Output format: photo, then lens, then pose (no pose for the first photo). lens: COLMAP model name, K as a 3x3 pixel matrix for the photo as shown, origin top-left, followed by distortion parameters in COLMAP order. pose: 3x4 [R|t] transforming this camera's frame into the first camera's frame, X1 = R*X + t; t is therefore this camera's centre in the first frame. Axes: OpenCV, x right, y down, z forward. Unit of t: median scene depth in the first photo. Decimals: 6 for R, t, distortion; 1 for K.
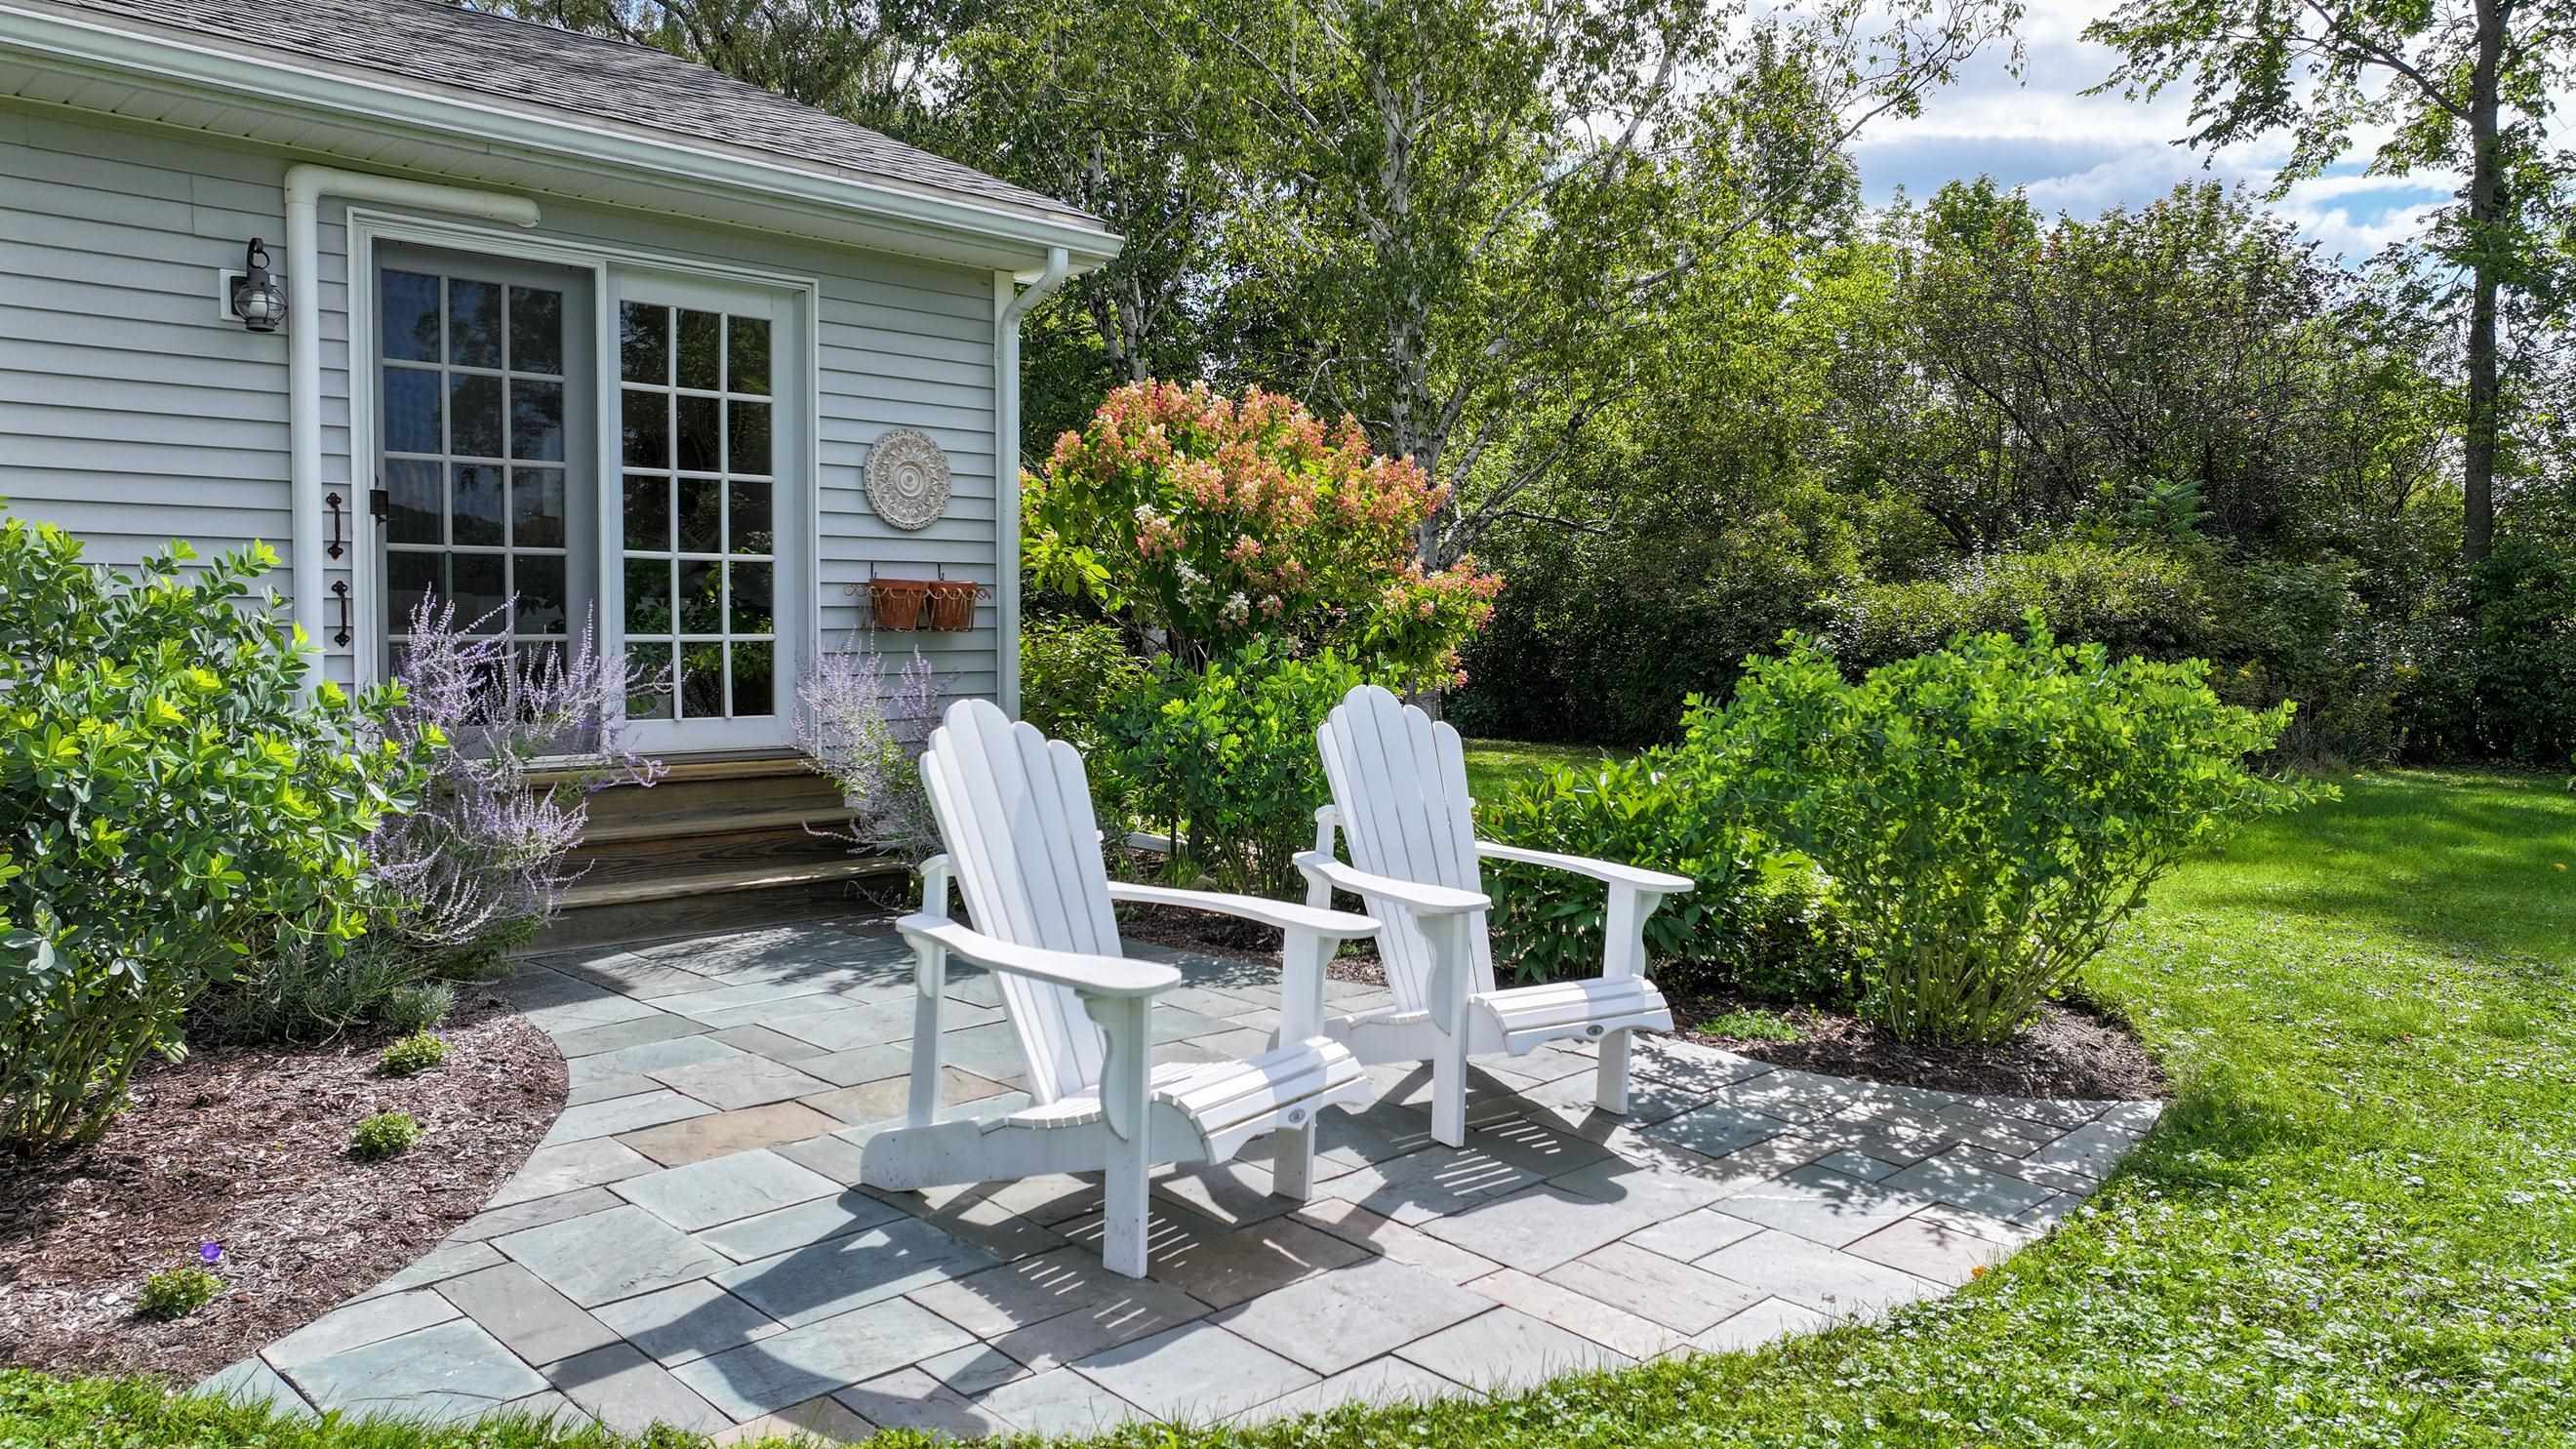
lens RADIAL K [[1812.9, 0, 1291.8], [0, 1812.9, 713.6], [0, 0, 1]] dist [0.000655, 0.004391]
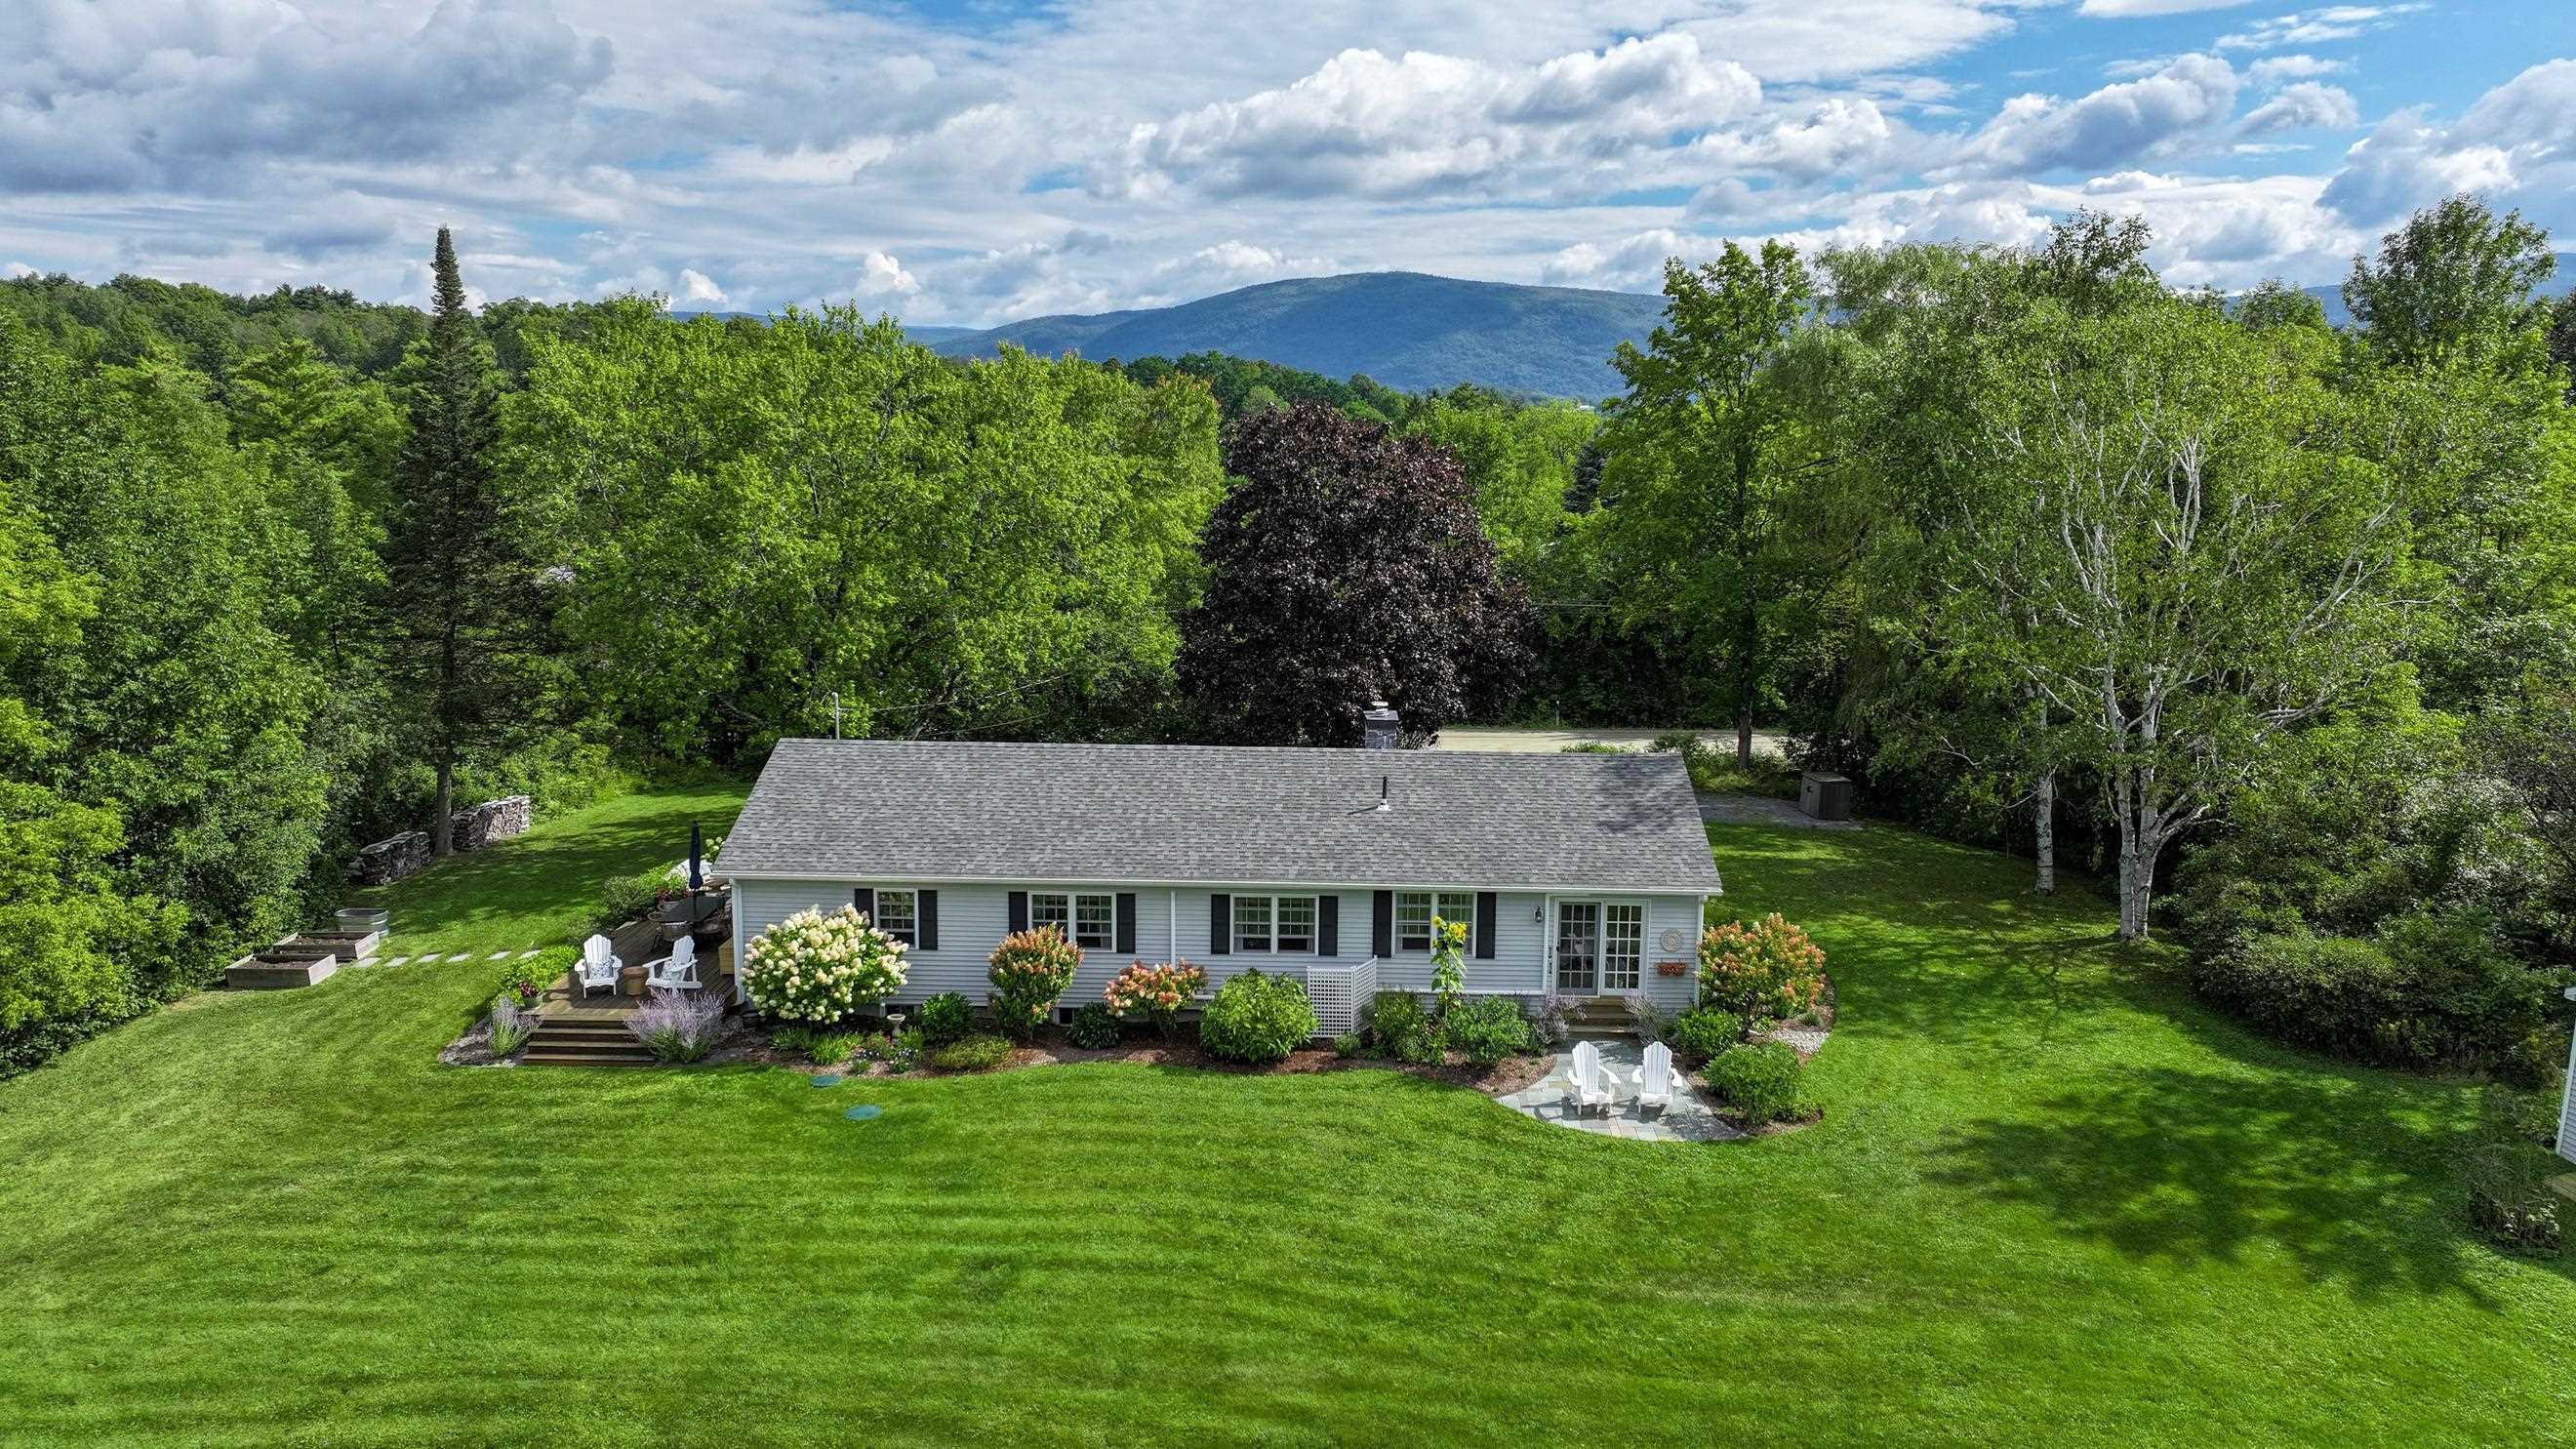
lens RADIAL K [[1812.9, 0, 1286.1], [0, 1812.9, 725.0], [0, 0, 1]] dist [0.000655, 0.004391]
pose [[0.694694, 0.121971, -0.708889, 2.386682], [-0.039467, 0.990497, 0.131748, -1.295015], [0.718222, -0.063547, 0.692906, -2.923379]]
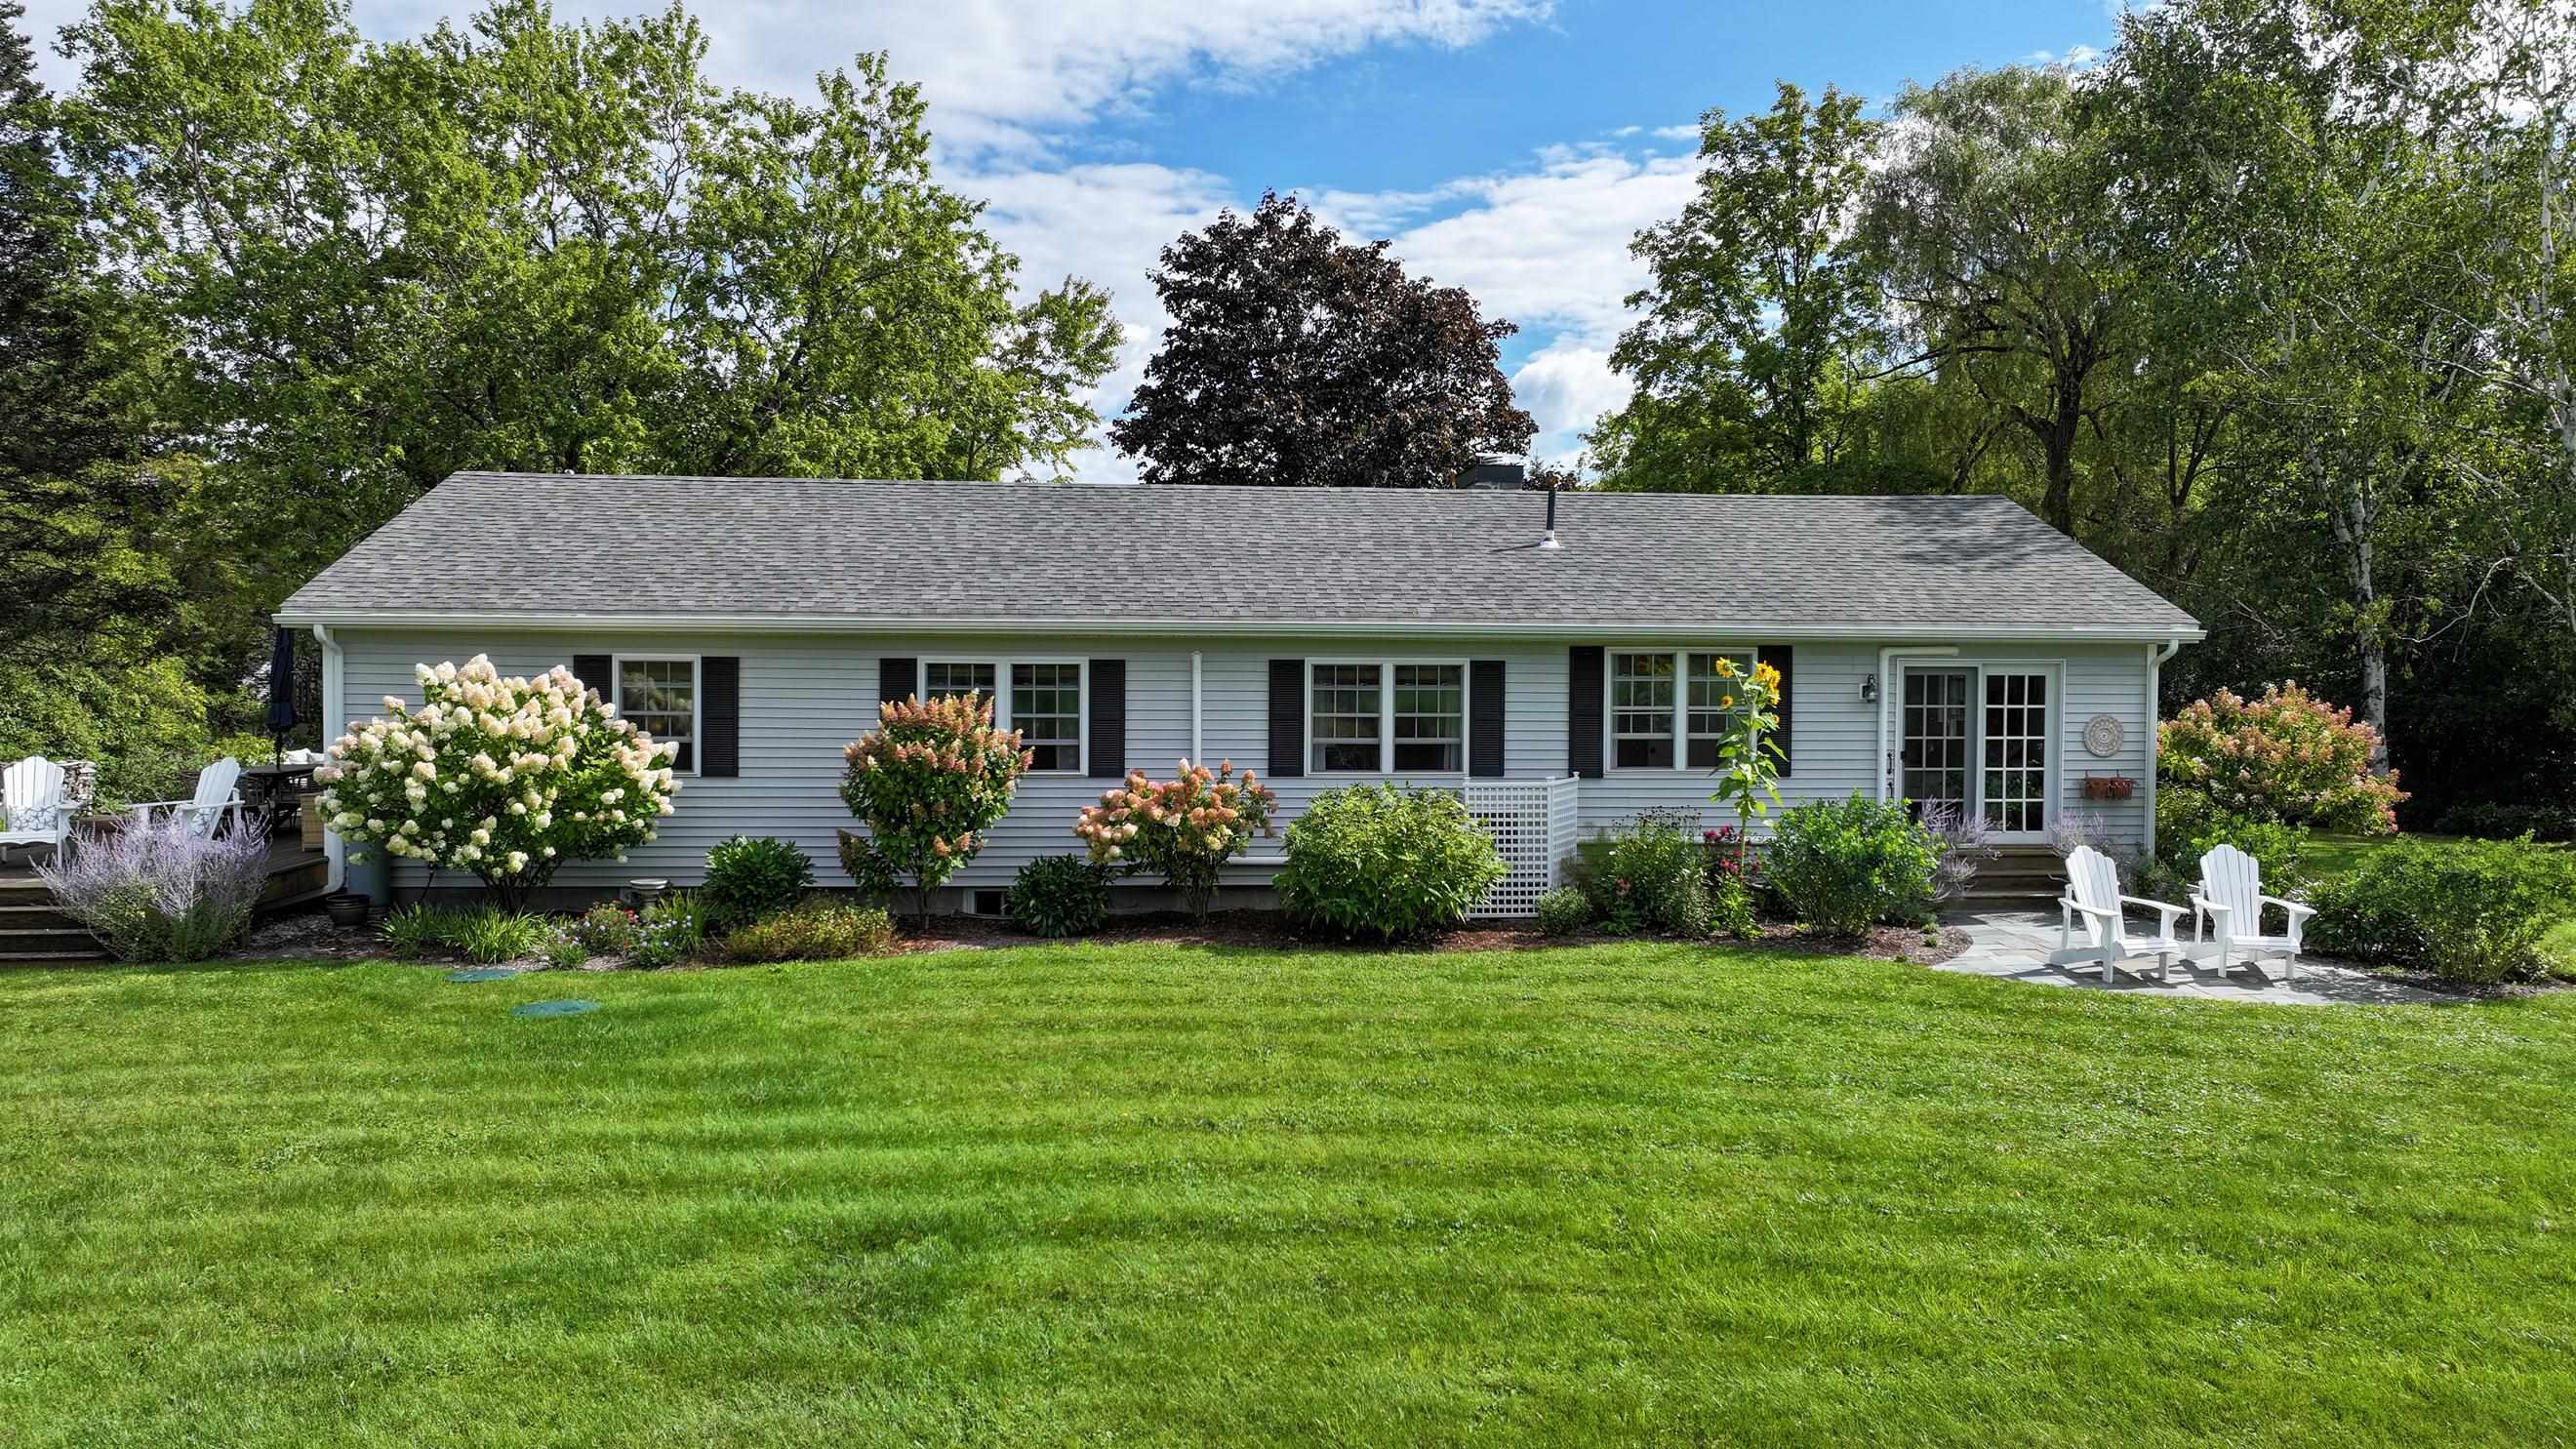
lens RADIAL K [[1812.9, 0, 1284.1], [0, 1812.9, 711.1], [0, 0, 1]] dist [0.000655, 0.004391]
pose [[0.764045, 0.015344, -0.644981, 0.560393], [-0.030458, 0.999460, -0.012303, -0.107638], [0.644444, 0.029045, 0.764100, -1.698366]]
